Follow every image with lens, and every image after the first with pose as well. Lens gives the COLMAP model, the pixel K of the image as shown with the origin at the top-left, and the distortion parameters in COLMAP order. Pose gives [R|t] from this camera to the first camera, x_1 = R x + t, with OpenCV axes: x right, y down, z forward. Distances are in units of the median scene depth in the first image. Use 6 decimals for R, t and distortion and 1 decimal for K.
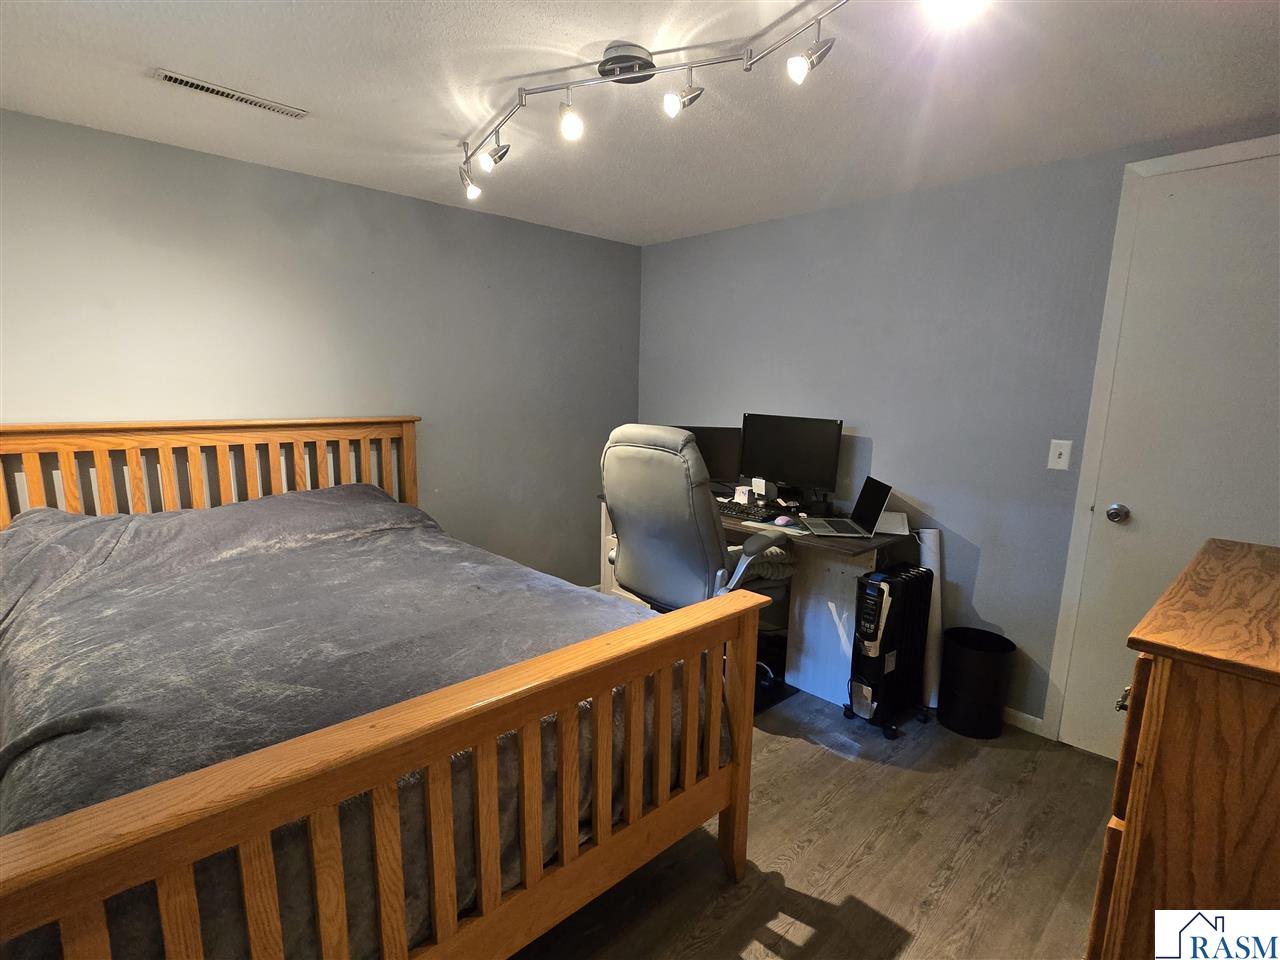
lens RADIAL K [[618.7, 0, 640.0], [0, 618.7, 480.0], [0, 0, 1]] dist [0.000846, 0.000418]
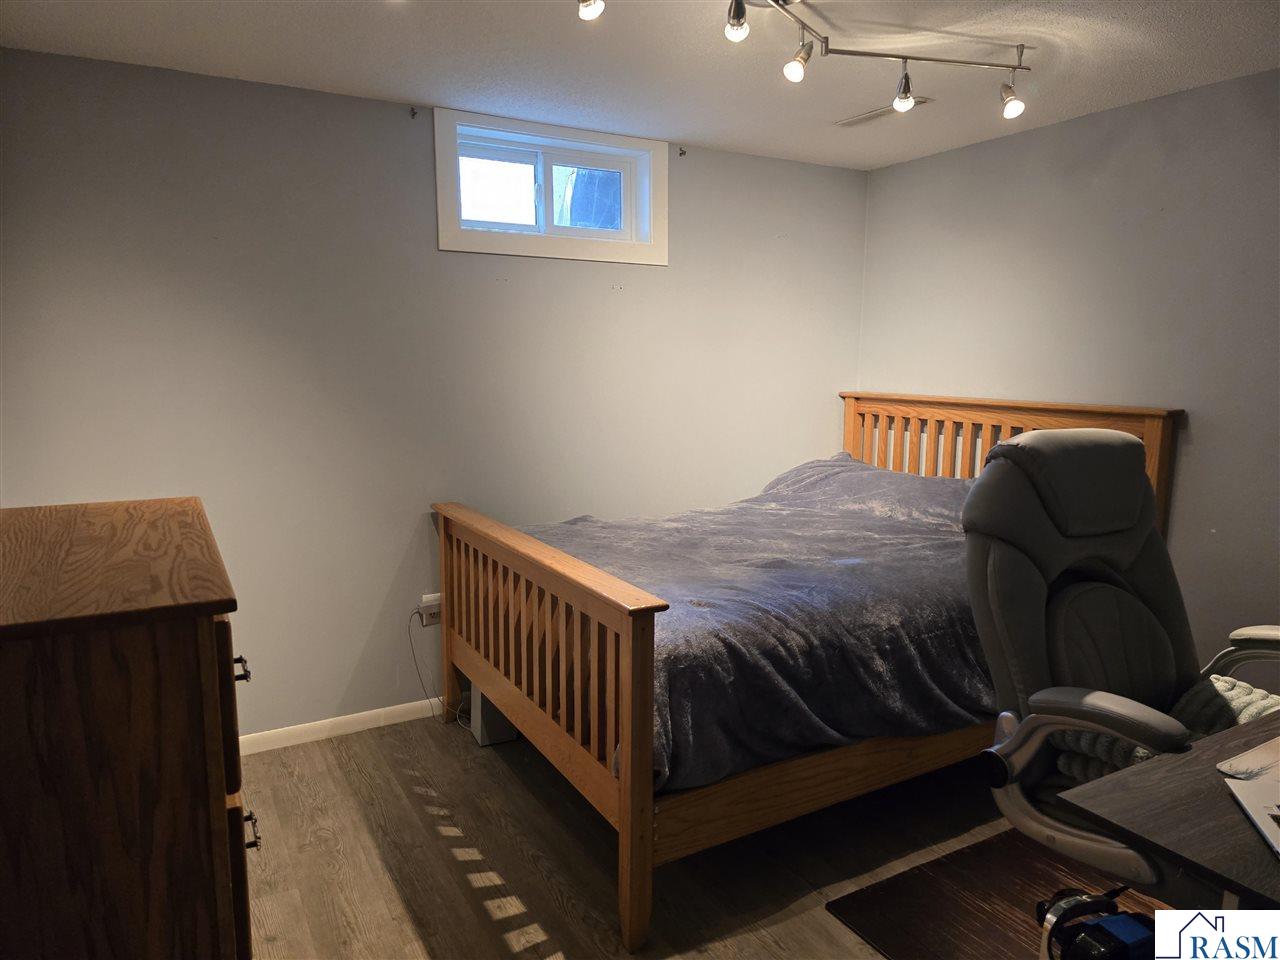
lens RADIAL K [[858.8, 0, 646.4], [0, 858.8, 478.2], [0, 0, 1]] dist [0.045597, -0.034411]
pose [[-0.219598, 0.122240, -0.967902, 2.045092], [-0.164828, 0.973208, 0.160307, -0.264813], [0.961566, 0.194741, -0.193565, 1.917727]]
